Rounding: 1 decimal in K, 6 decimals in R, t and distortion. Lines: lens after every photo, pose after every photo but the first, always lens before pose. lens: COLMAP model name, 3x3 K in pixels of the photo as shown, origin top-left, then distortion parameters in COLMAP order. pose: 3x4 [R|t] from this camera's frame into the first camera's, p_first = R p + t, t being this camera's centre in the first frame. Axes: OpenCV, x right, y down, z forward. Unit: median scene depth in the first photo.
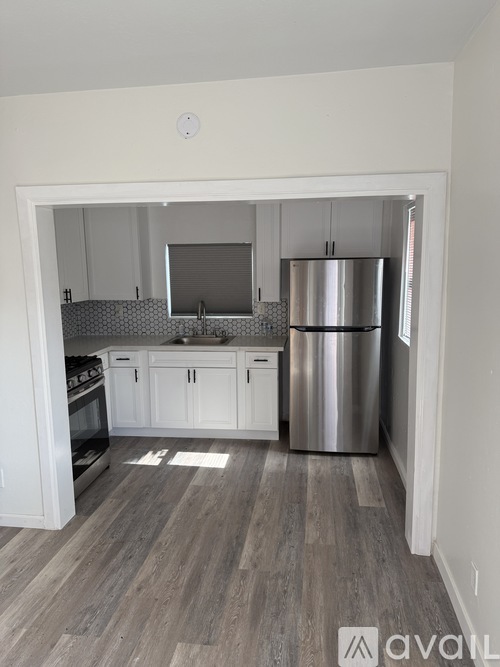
lens RADIAL K [[467.1, 0, 250.0], [0, 467.1, 333.5], [0, 0, 1]] dist [0.074043, -0.002656]
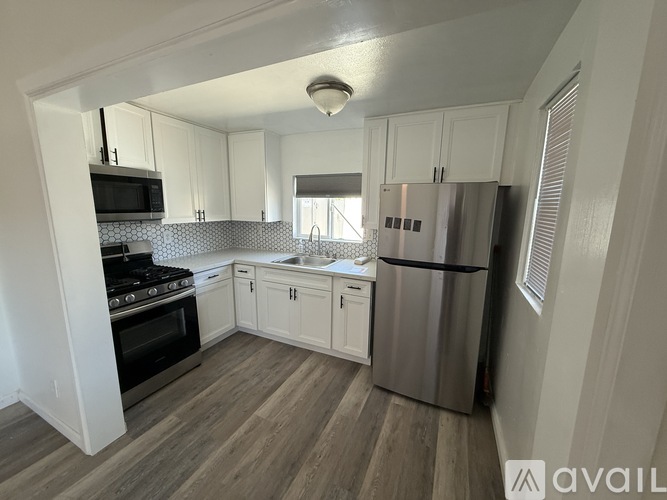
lens RADIAL K [[263.6, 0, 331.6], [0, 263.6, 251.0], [0, 0, 1]] dist [0.002102, 0.000346]
pose [[0.955771, 0.076767, -0.283918, 0.146779], [-0.069179, 0.996930, 0.036671, -0.042252], [0.285862, -0.015408, 0.958147, 0.506885]]
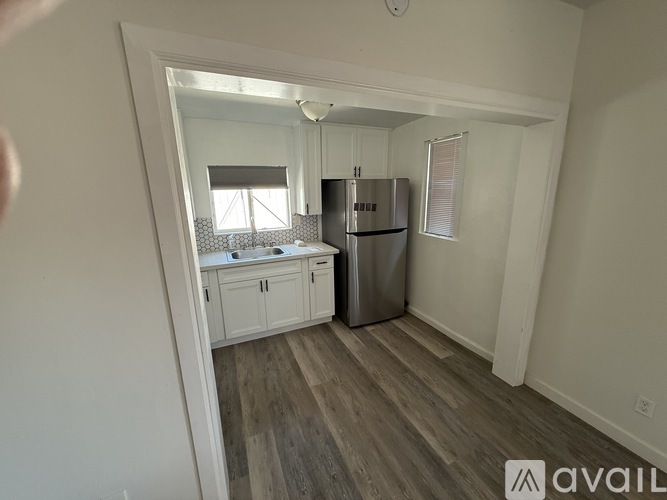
lens RADIAL K [[263.6, 0, 331.6], [0, 263.6, 251.0], [0, 0, 1]] dist [0.002102, 0.000346]
pose [[0.855183, -0.123790, 0.503327, -0.336314], [0.086188, 0.991505, 0.097415, -0.043294], [-0.511110, -0.039927, 0.858588, 0.443762]]
